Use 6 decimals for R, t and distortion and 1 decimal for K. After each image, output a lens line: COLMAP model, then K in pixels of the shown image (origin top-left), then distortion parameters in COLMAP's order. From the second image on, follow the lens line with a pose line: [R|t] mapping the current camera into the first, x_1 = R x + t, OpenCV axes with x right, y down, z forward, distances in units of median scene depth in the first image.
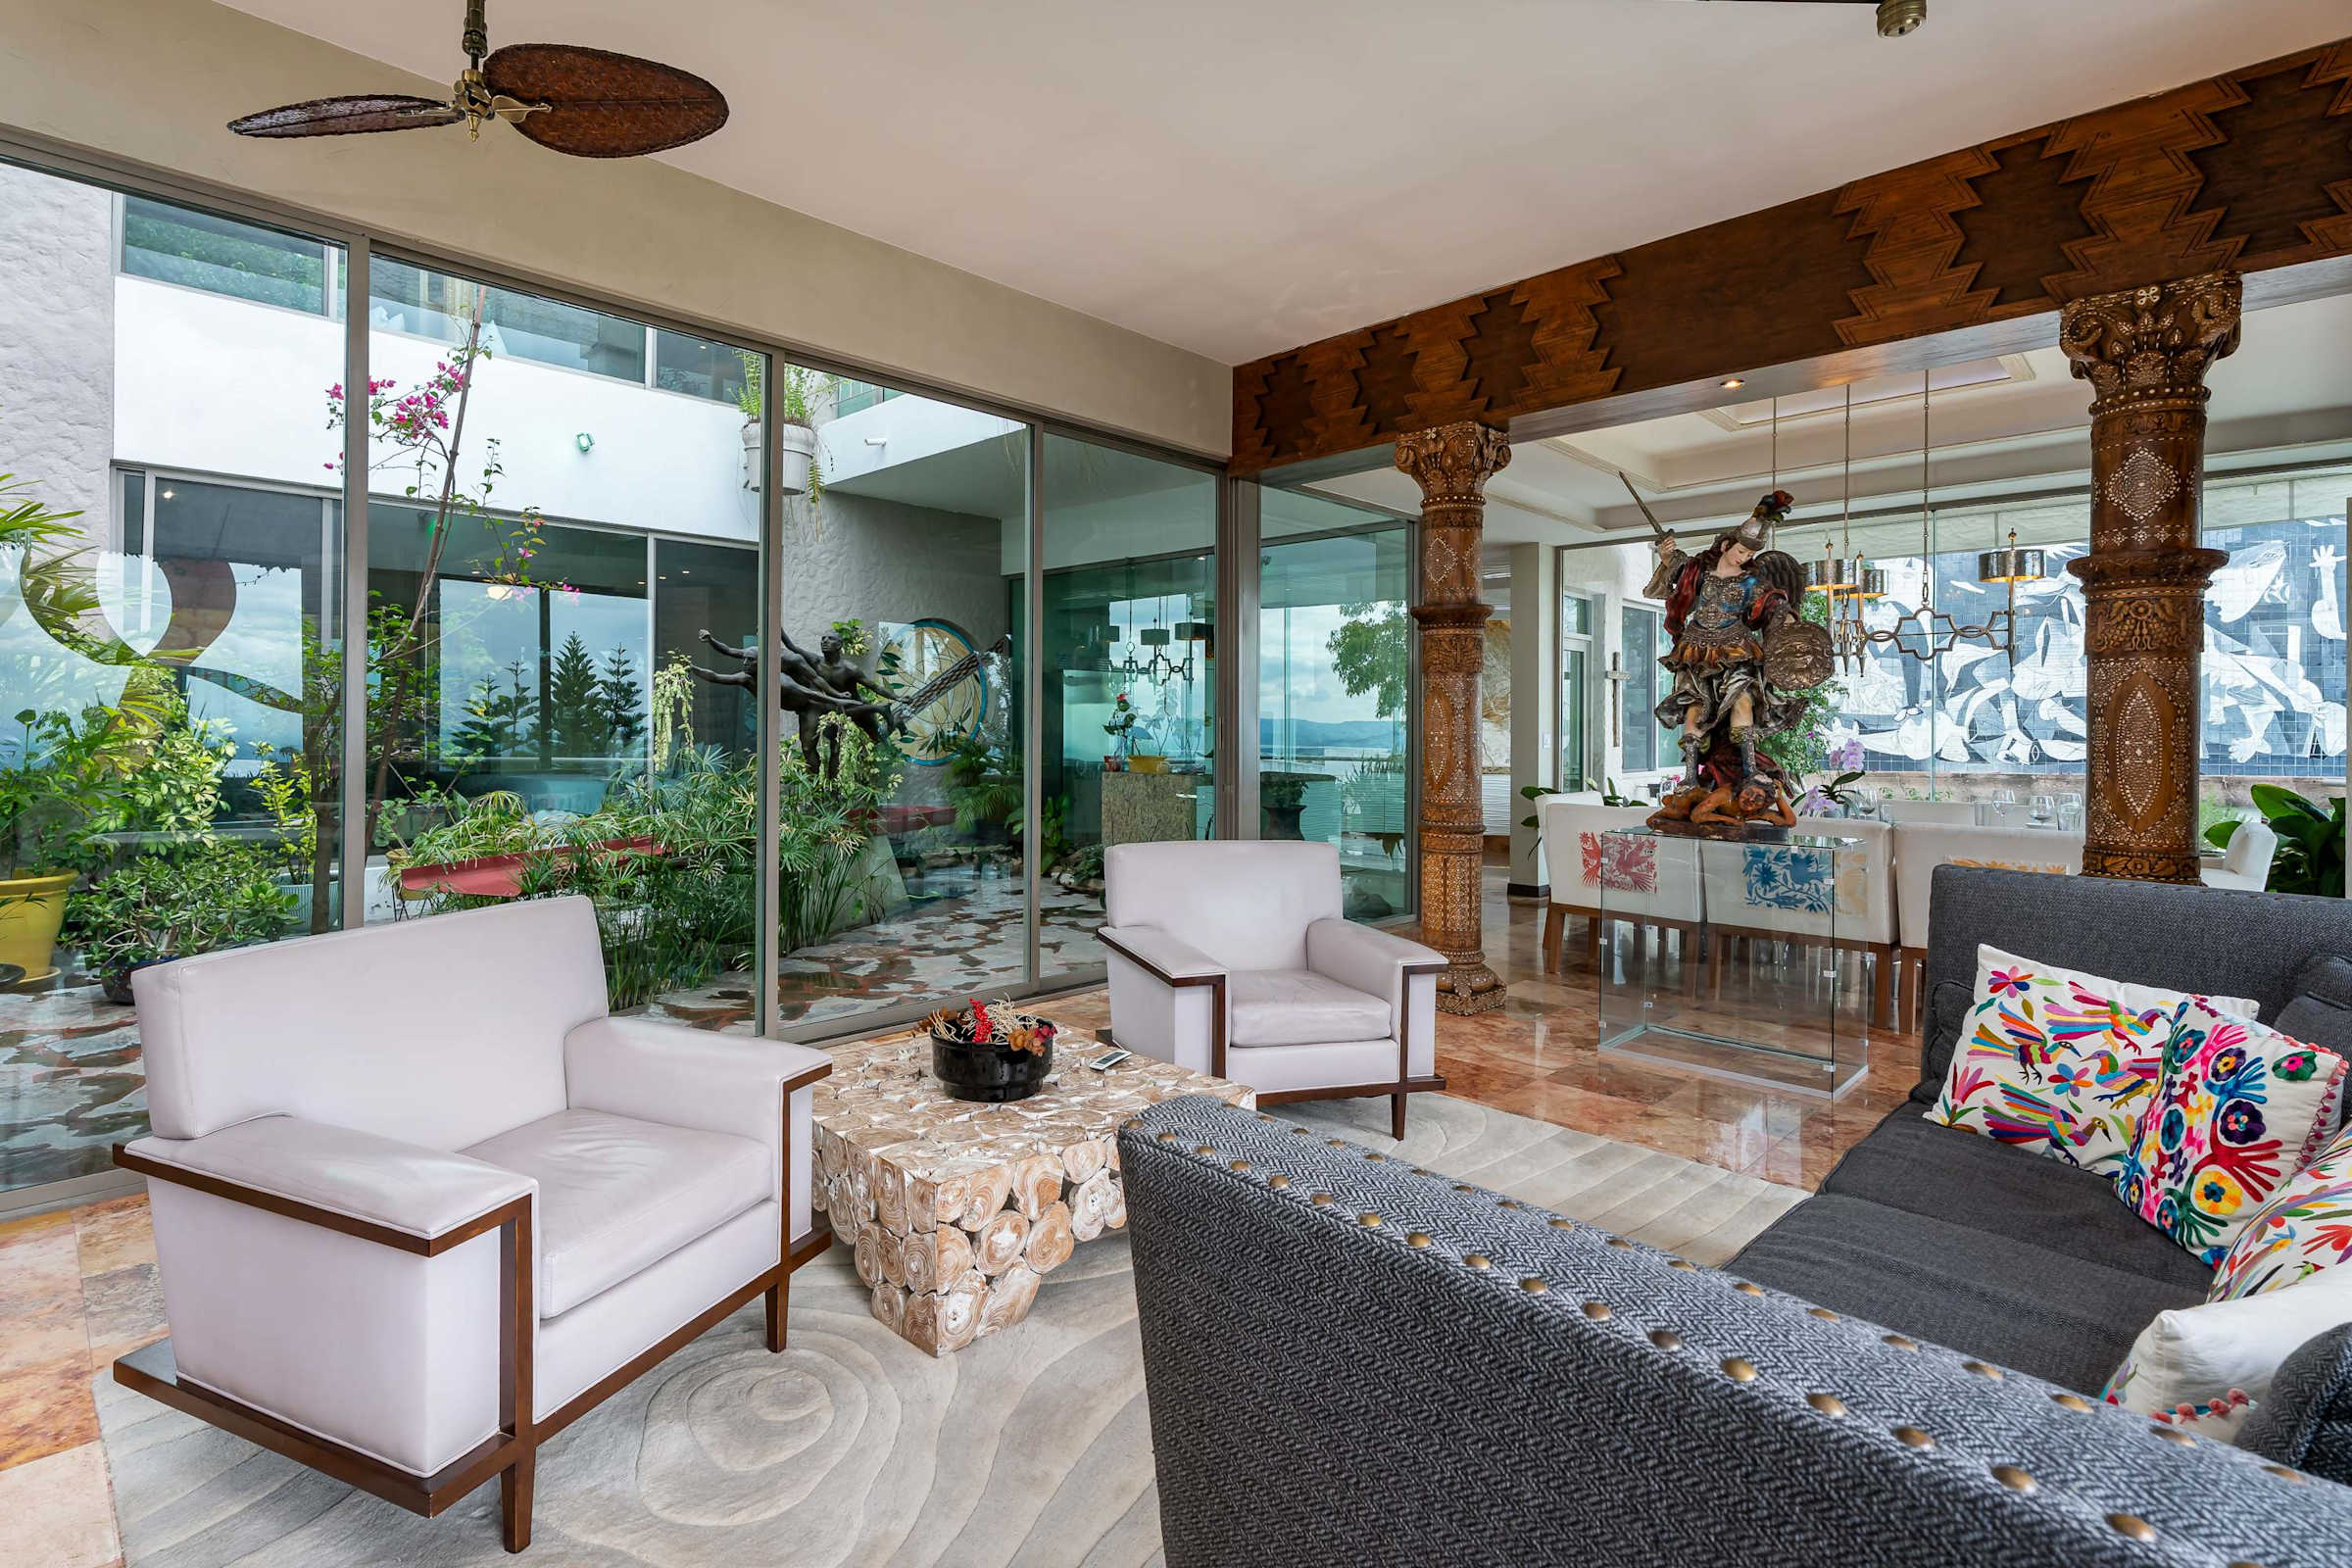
lens RADIAL K [[1123.9, 0, 1084.9], [0, 1123.9, 724.4], [0, 0, 1]] dist [-0.001215, 0.000223]
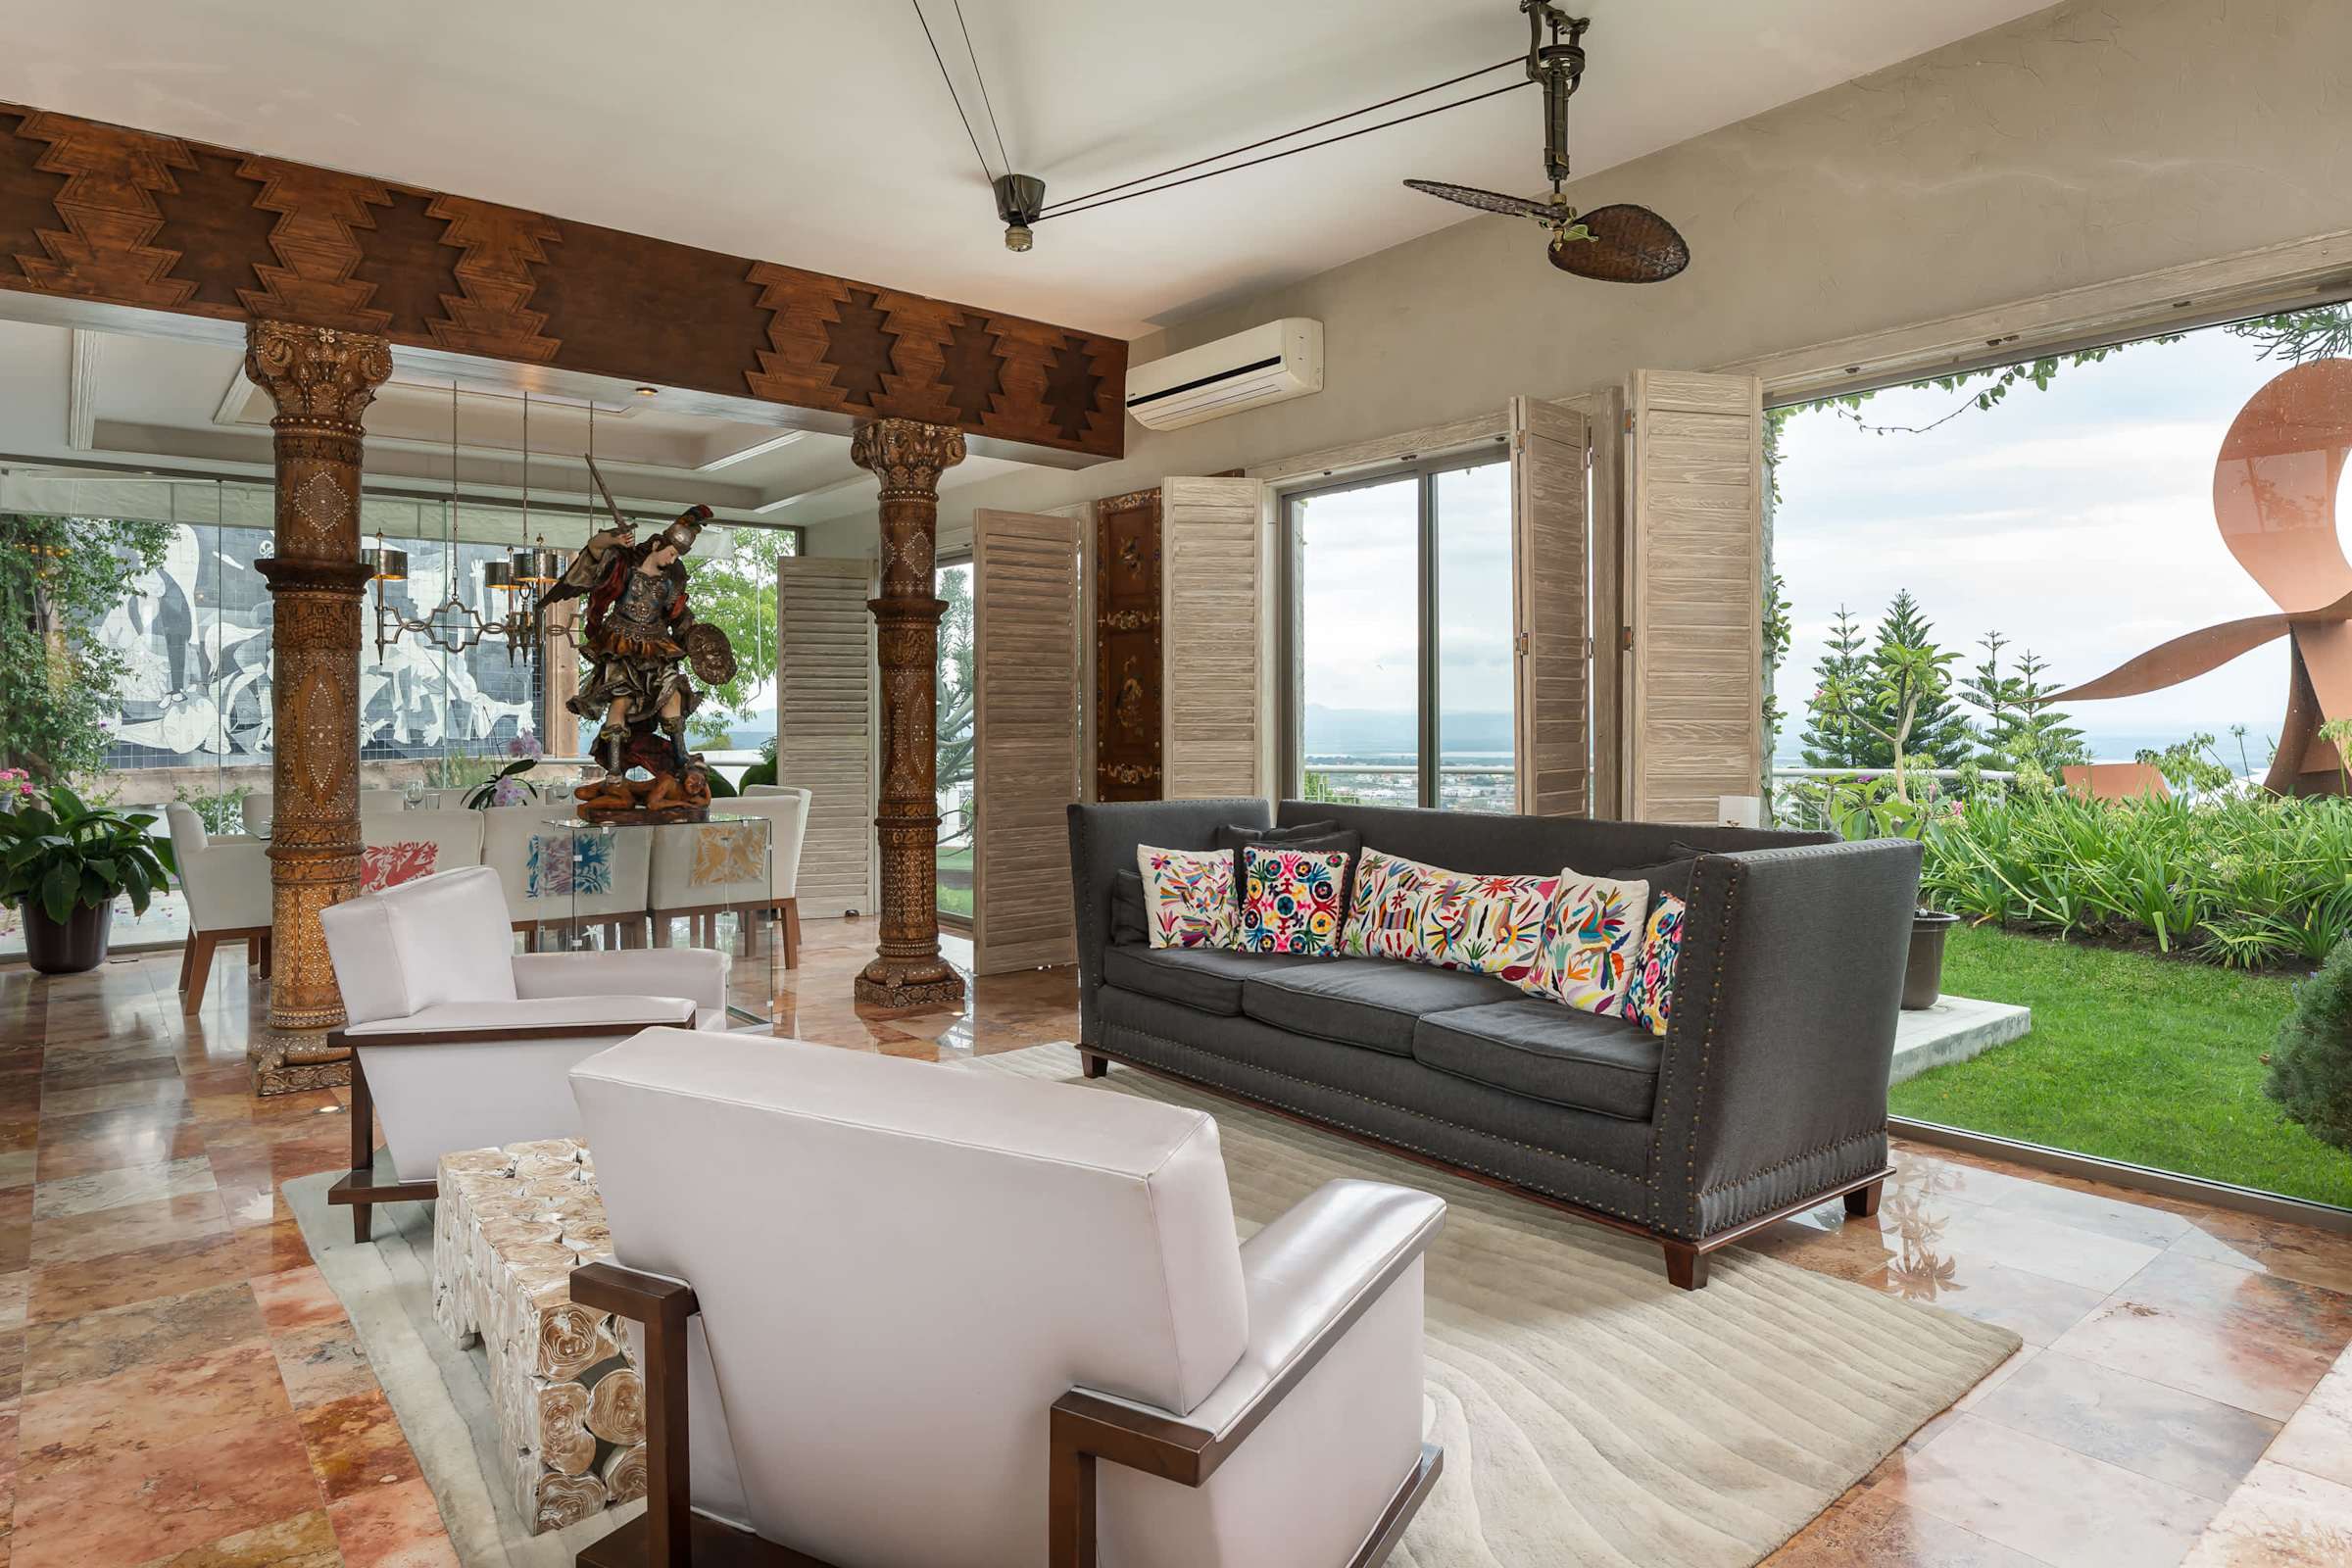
lens RADIAL K [[1371.3, 0, 1172.5], [0, 1371.3, 715.3], [0, 0, 1]] dist [-0.005321, -0.000947]
pose [[0.077477, -0.003448, 0.996988, -0.266363], [-0.000416, 0.999994, 0.003491, -0.001776], [-0.996994, -0.000685, 0.077475, 0.163597]]
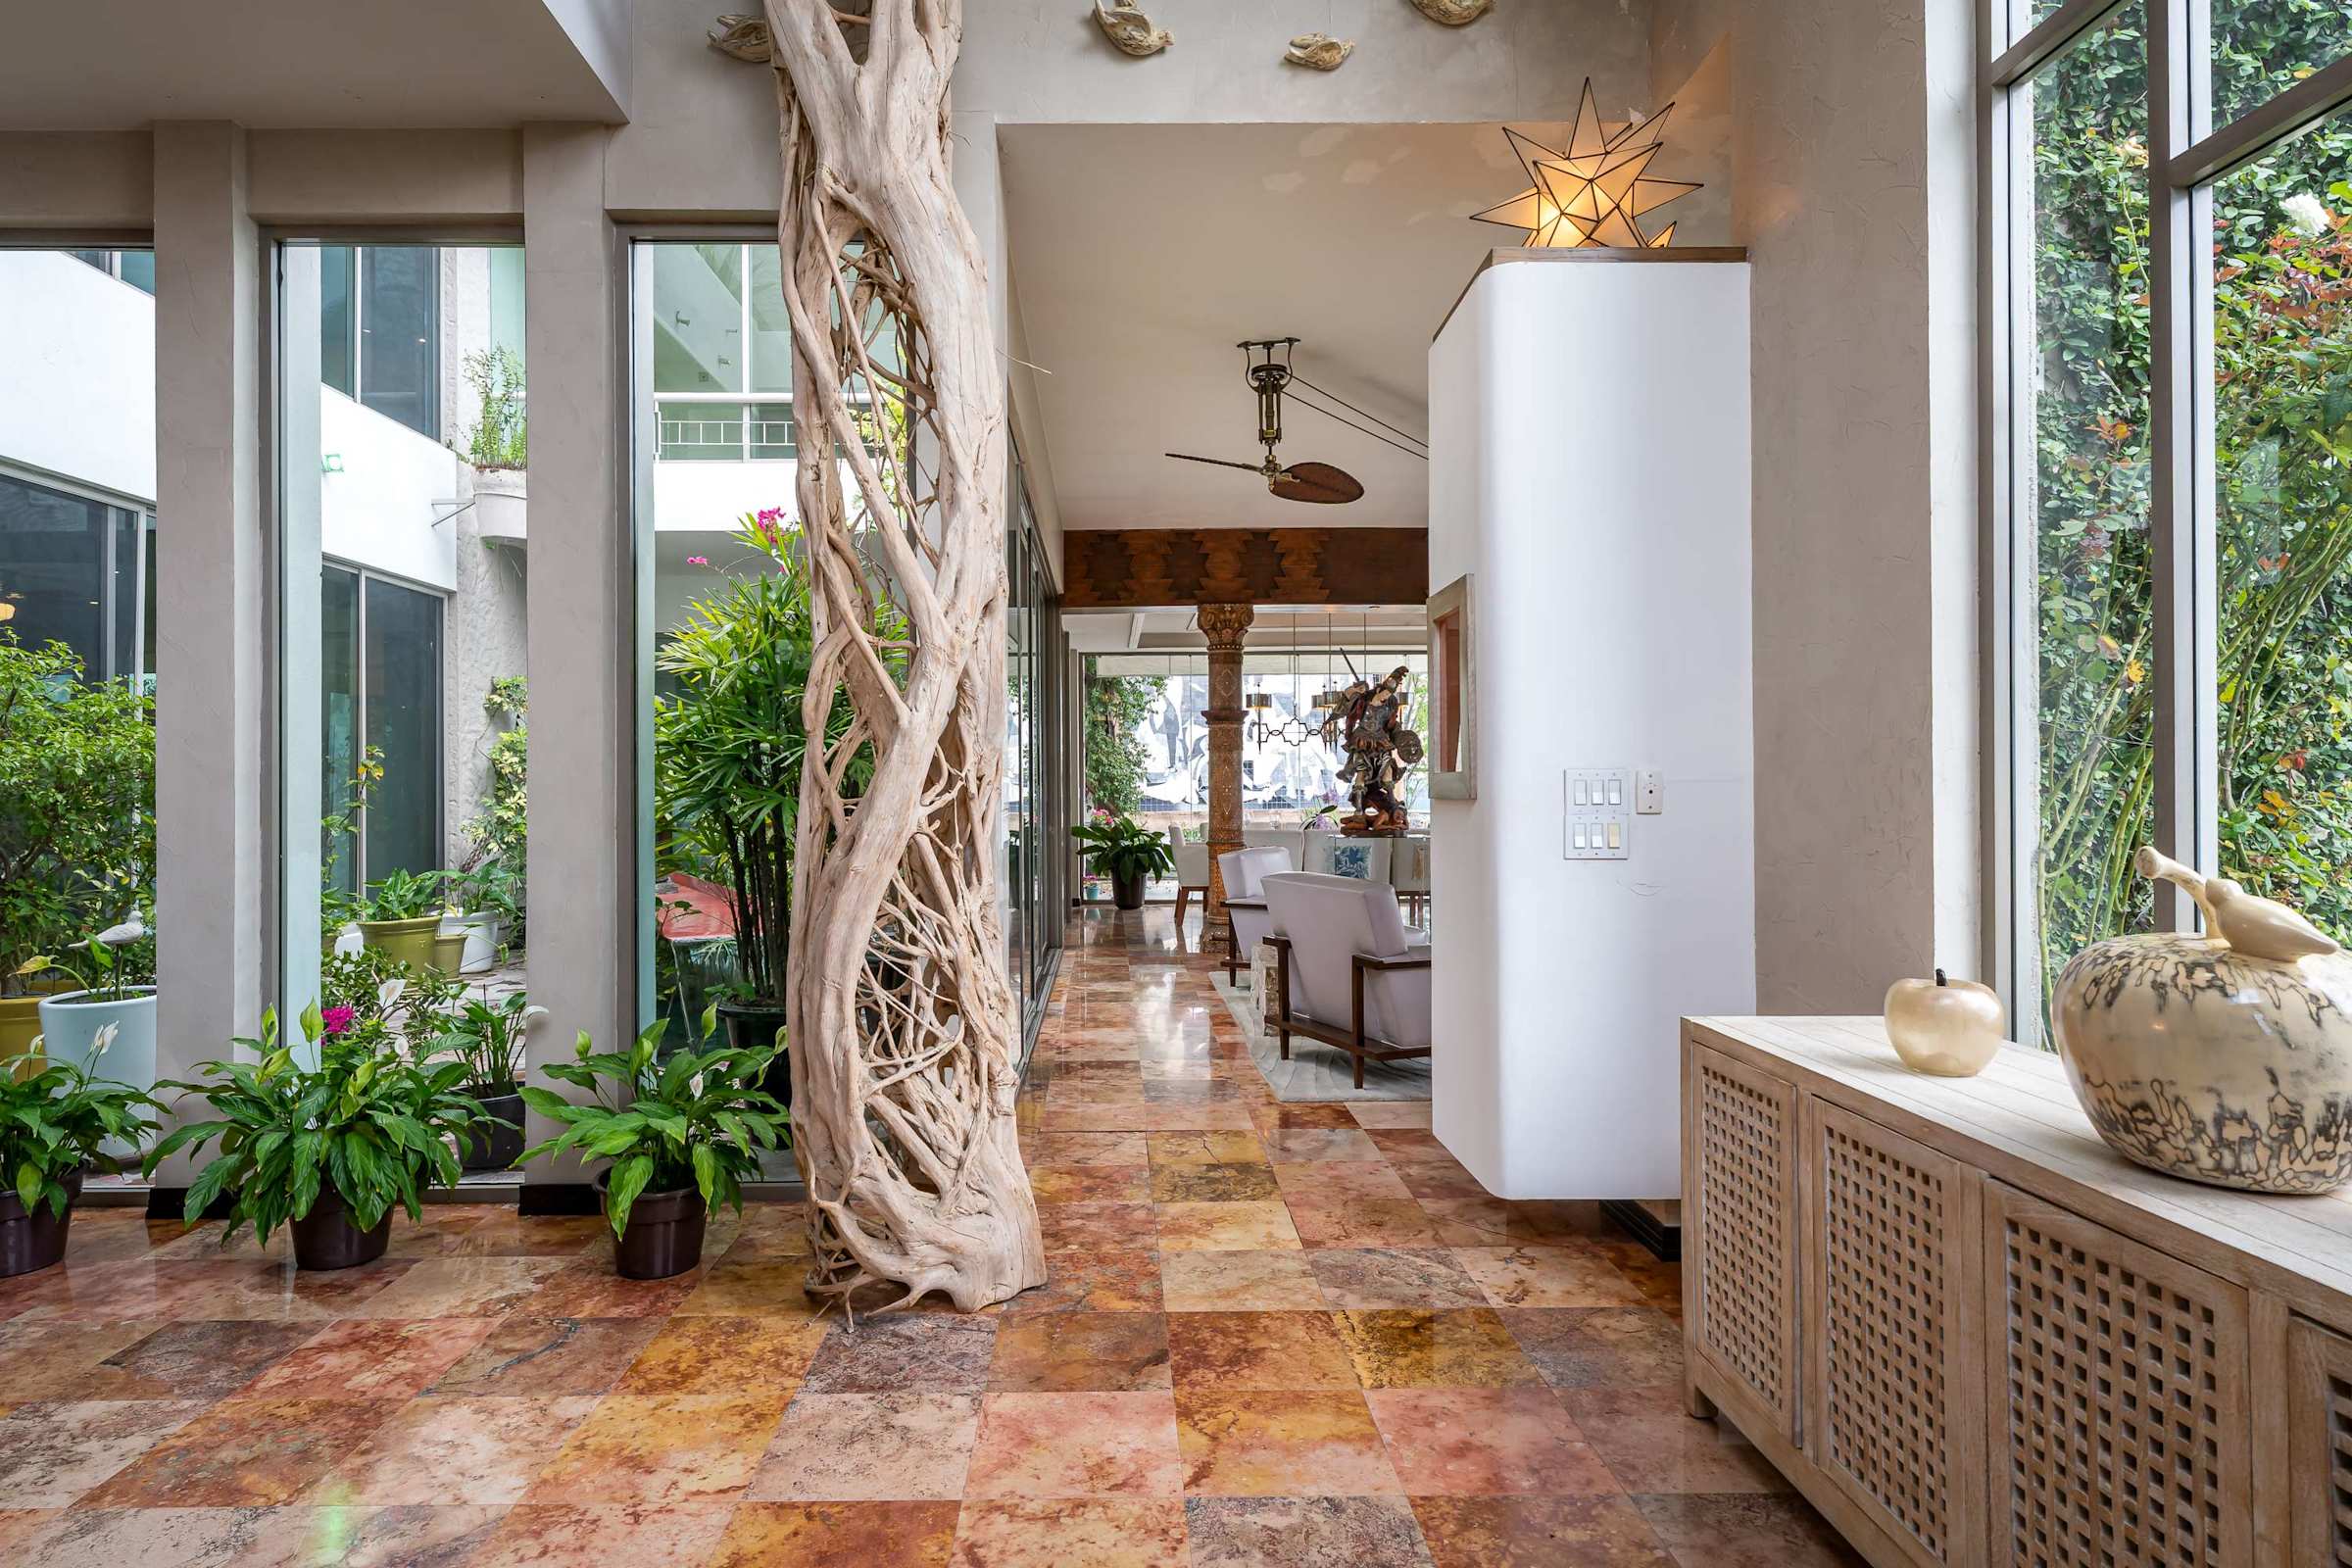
lens RADIAL K [[1244.4, 0, 1107.4], [0, 1244.4, 777.4], [0, 0, 1]] dist [-0.001671, 0.001212]
pose [[0.688047, -0.005622, 0.725645, -0.535068], [0.007650, 0.999971, 0.000494, -0.003776], [-0.725626, 0.005212, 0.688069, -0.065200]]
